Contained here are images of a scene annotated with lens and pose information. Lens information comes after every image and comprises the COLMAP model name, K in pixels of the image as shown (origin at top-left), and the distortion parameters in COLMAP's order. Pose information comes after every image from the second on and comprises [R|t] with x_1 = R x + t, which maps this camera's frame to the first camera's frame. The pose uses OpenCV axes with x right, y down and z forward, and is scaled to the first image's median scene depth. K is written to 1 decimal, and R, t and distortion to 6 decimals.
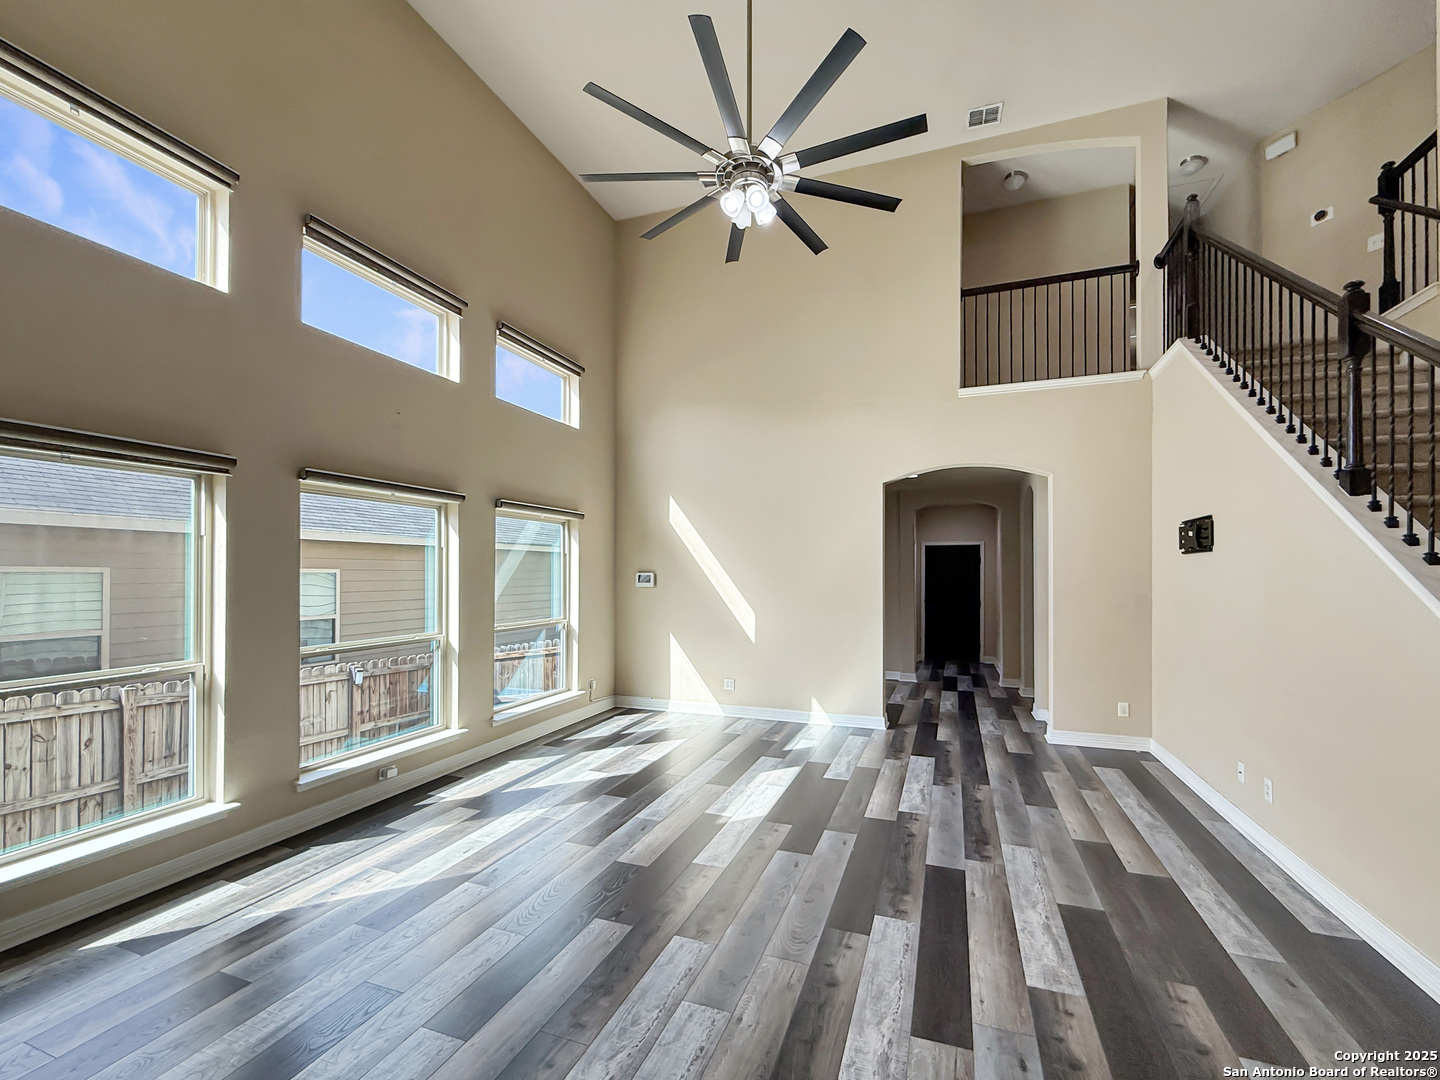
lens RADIAL K [[580.0, 0, 741.4], [0, 580.0, 578.3], [0, 0, 1]] dist [0.003484, -0.000196]
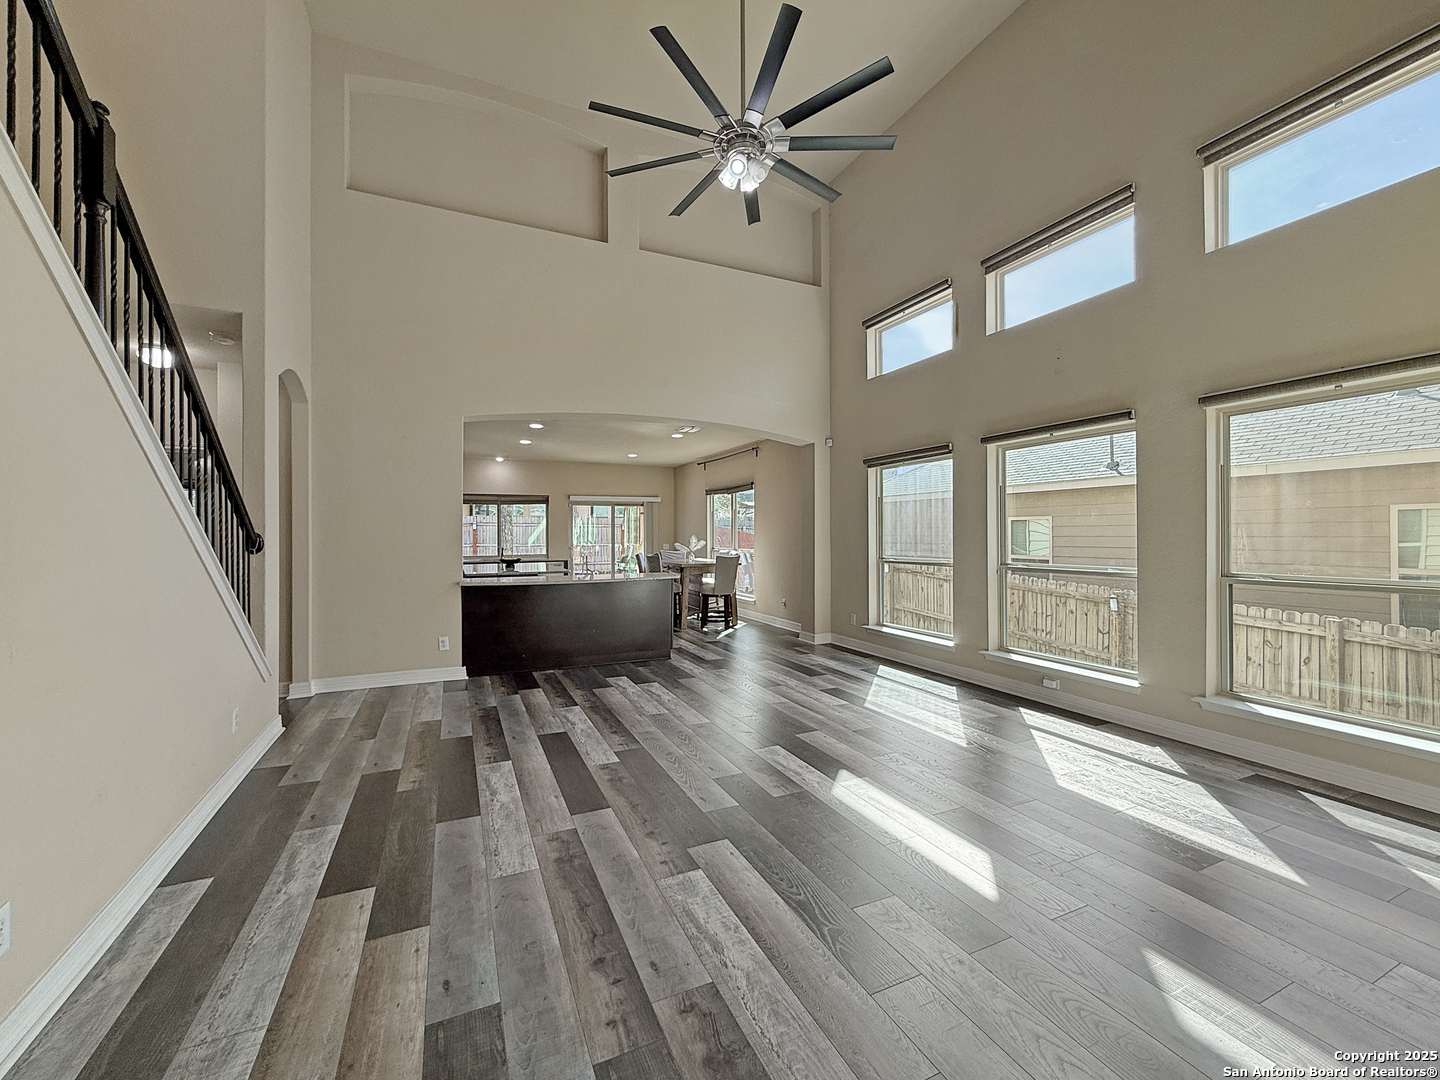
lens RADIAL K [[580.0, 0, 715.9], [0, 580.0, 531.6], [0, 0, 1]] dist [0.003484, -0.000196]
pose [[-0.712938, 0.003541, -0.701218, 0.766811], [0.002889, 0.999994, 0.002113, 0.044544], [0.701221, -0.000519, -0.712944, 1.609492]]
